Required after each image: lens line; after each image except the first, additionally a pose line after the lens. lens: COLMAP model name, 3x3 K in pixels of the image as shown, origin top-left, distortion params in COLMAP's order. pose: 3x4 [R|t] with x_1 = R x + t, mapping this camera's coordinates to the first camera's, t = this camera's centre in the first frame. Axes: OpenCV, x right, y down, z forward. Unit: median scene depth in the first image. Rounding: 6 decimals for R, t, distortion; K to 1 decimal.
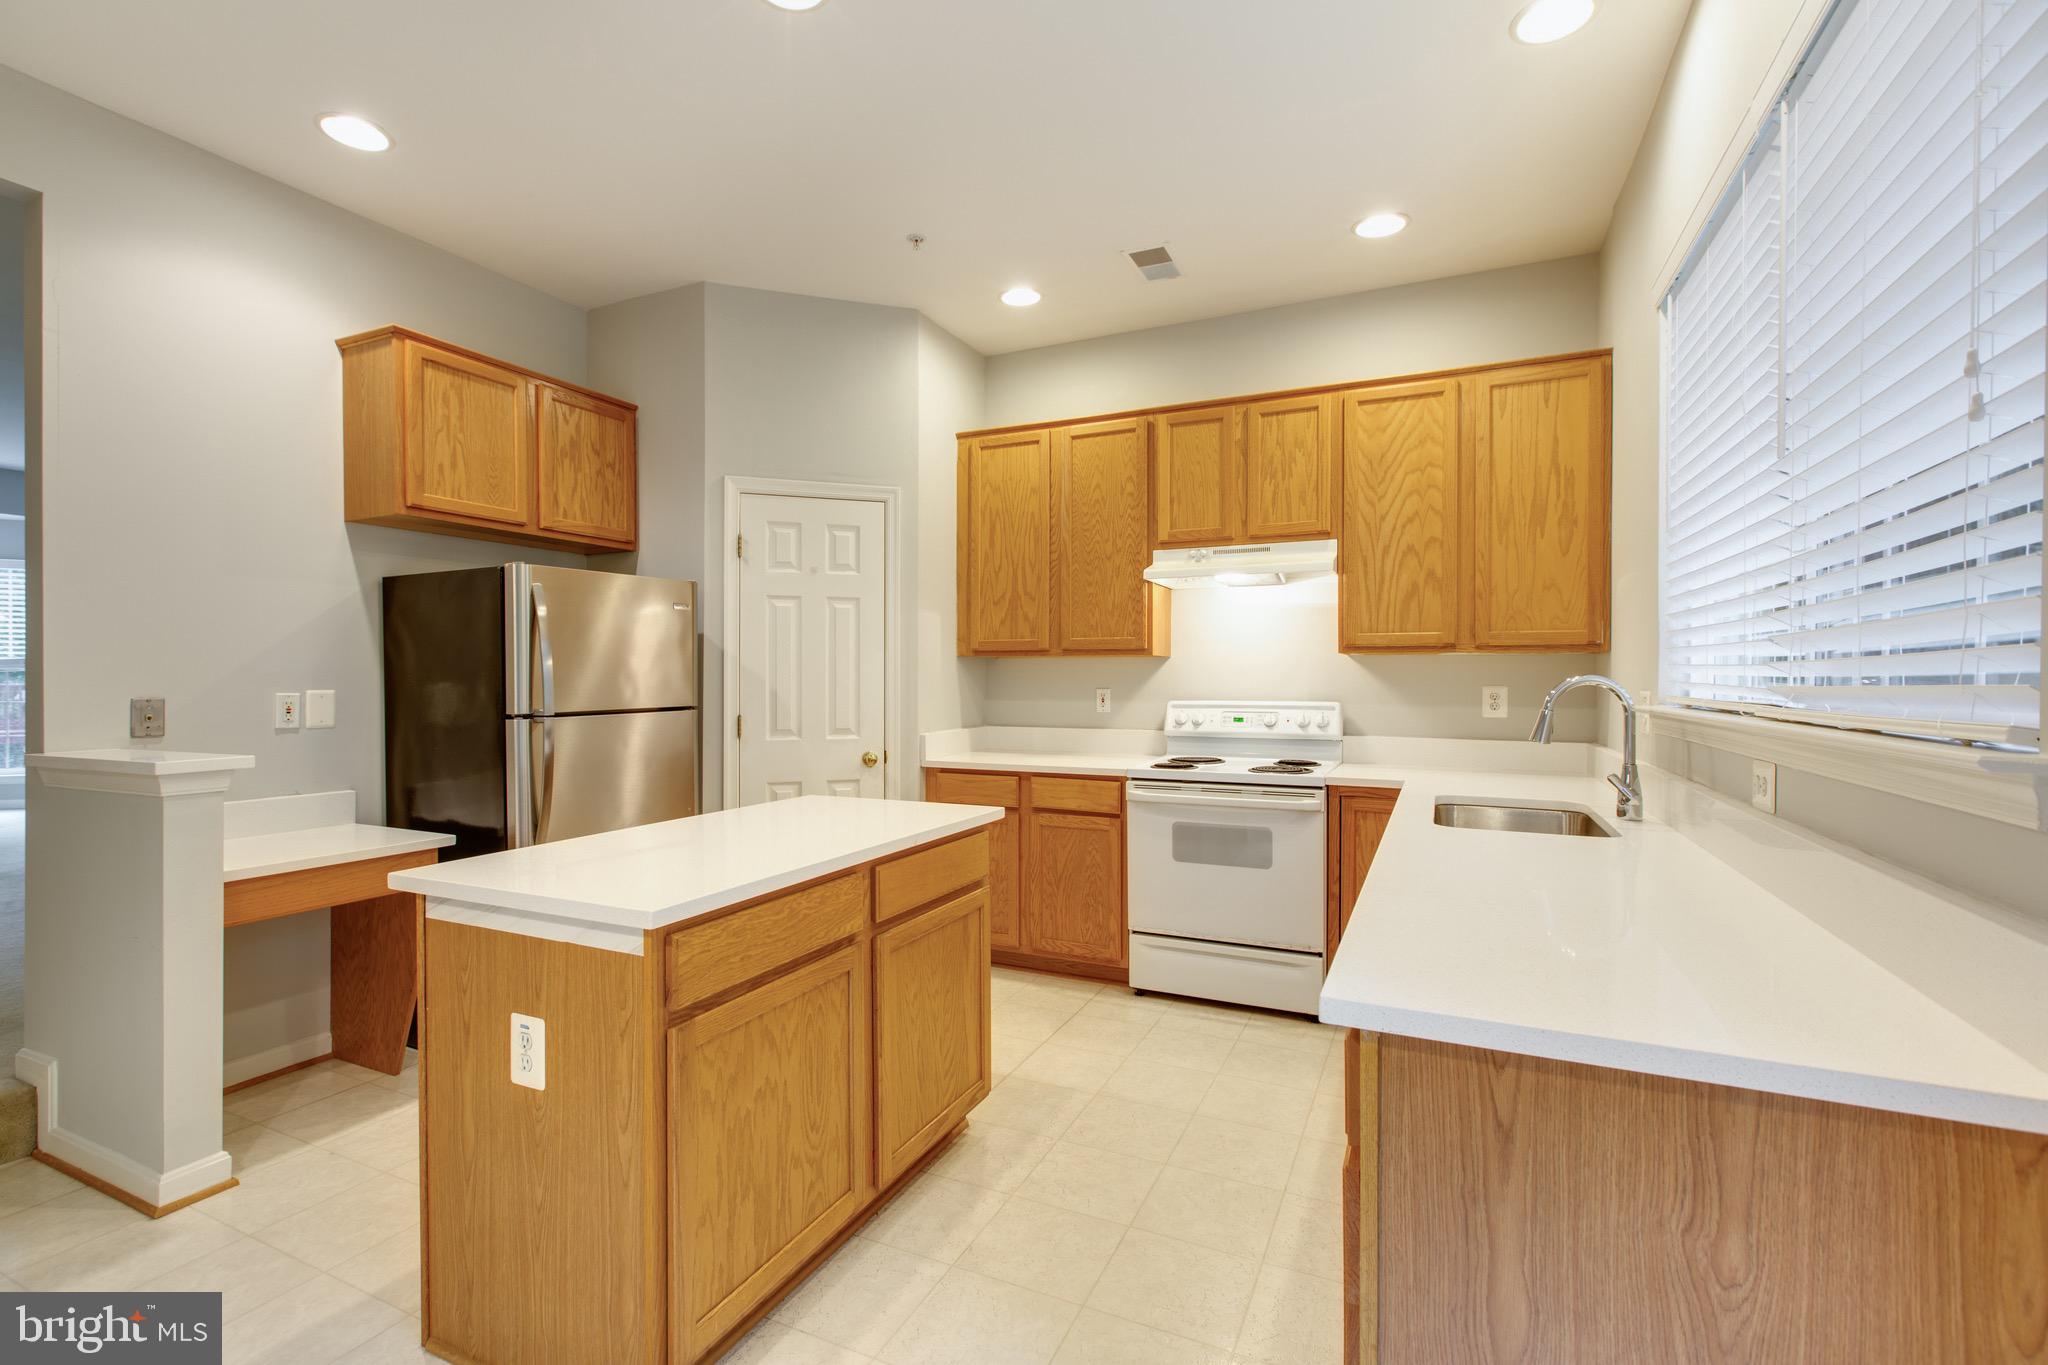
lens RADIAL K [[911.9, 0, 1024.2], [0, 911.9, 681.4], [0, 0, 1]] dist [-0.000047, 0.000629]
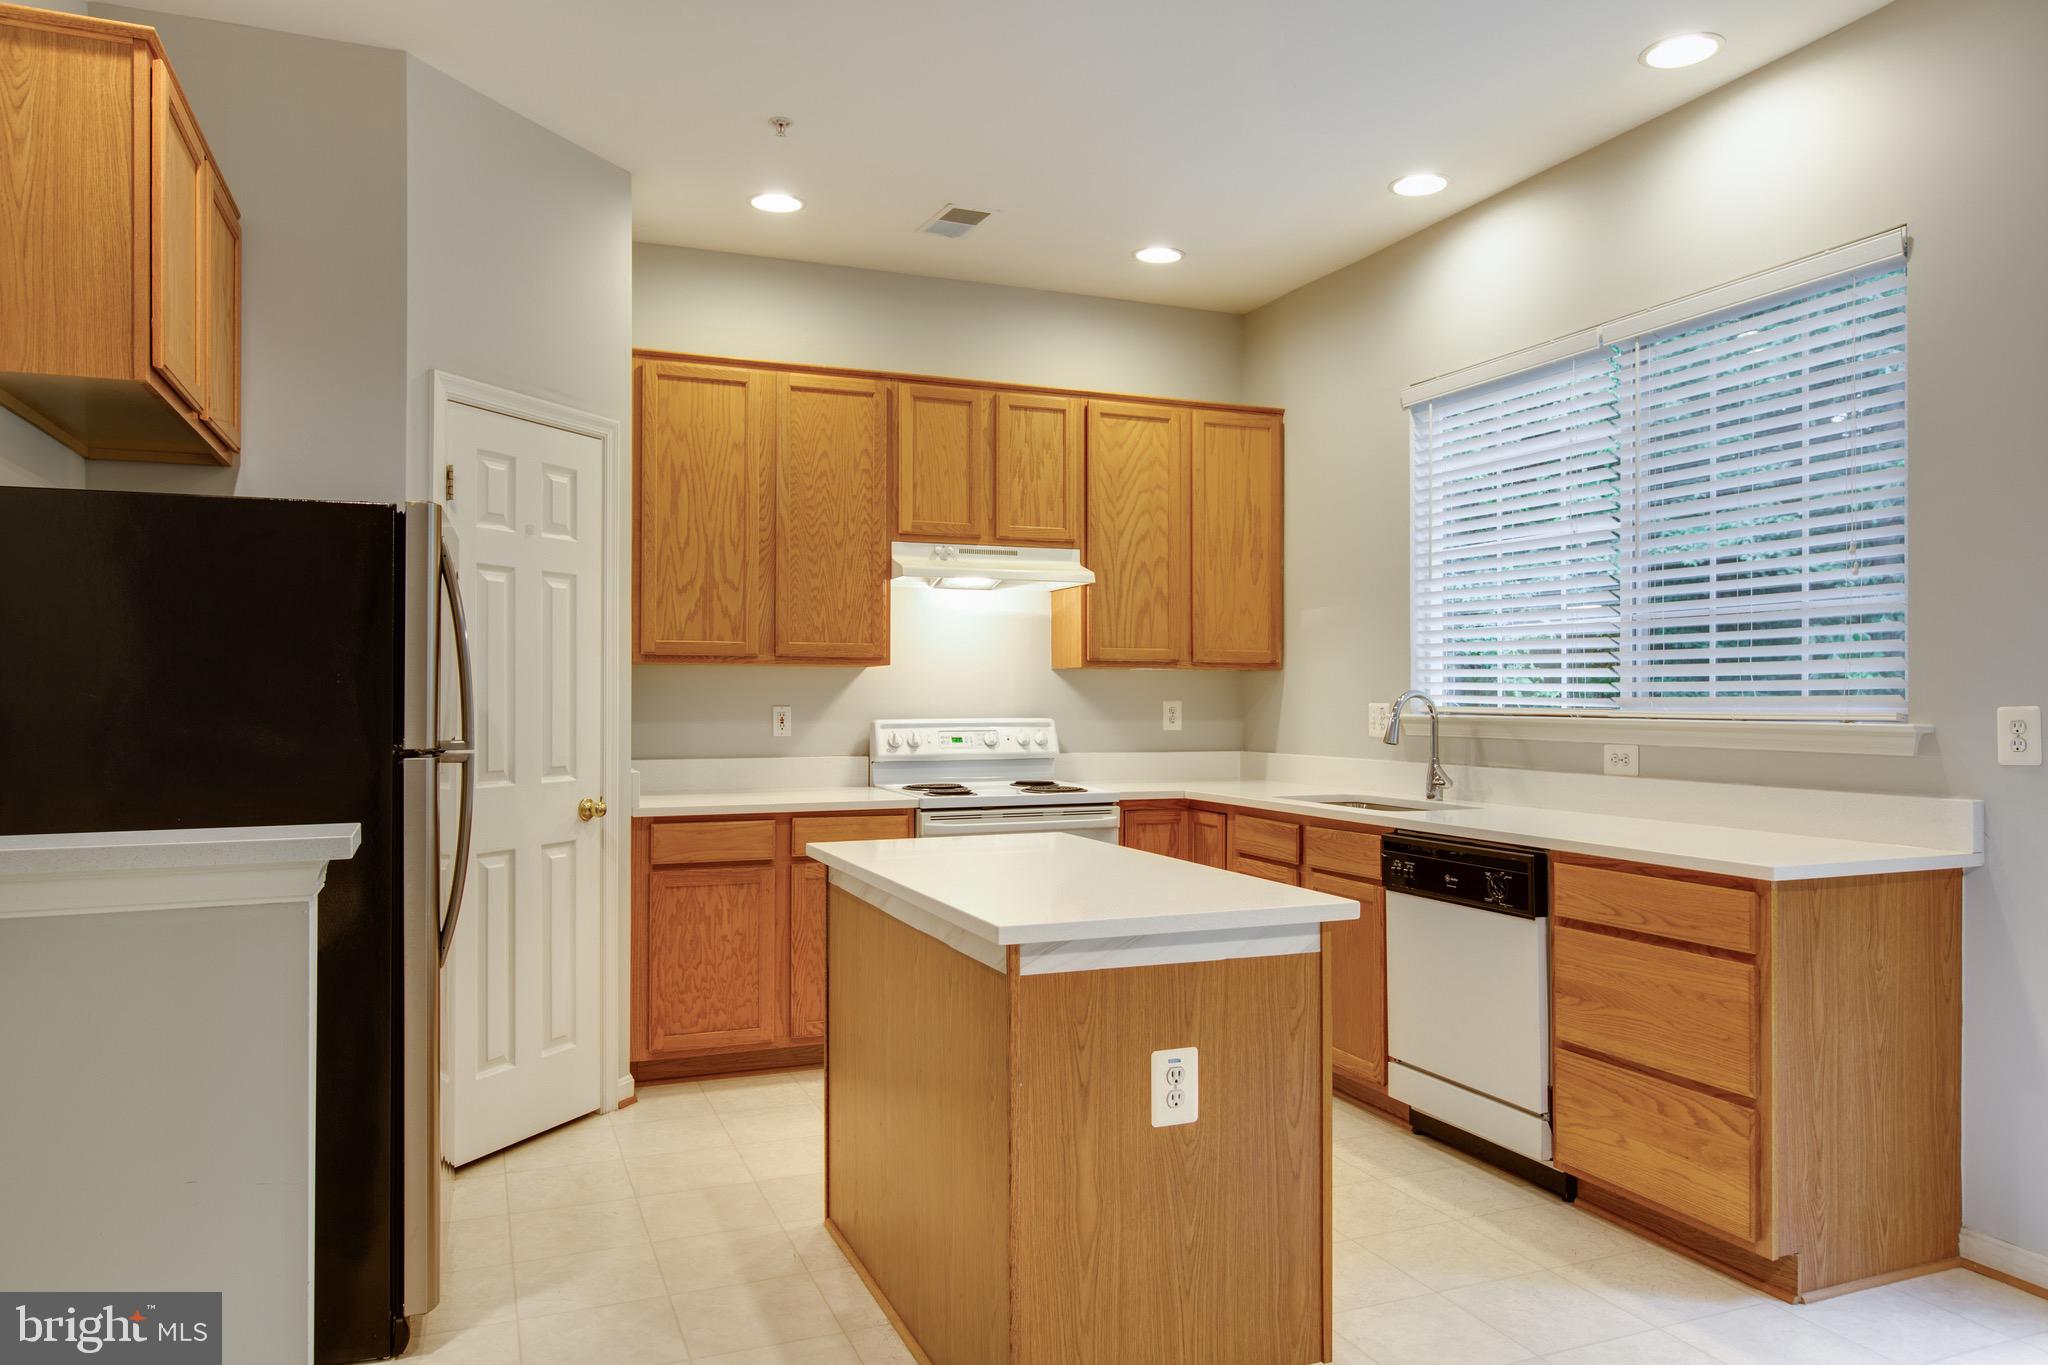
lens RADIAL K [[1333.1, 0, 1020.9], [0, 1333.1, 686.1], [0, 0, 1]] dist [0.006606, -0.005403]
pose [[0.682705, 0.005033, 0.730677, -0.722566], [0.002385, 0.999956, -0.009115, 0.001976], [-0.730690, 0.007966, 0.682663, 0.075733]]
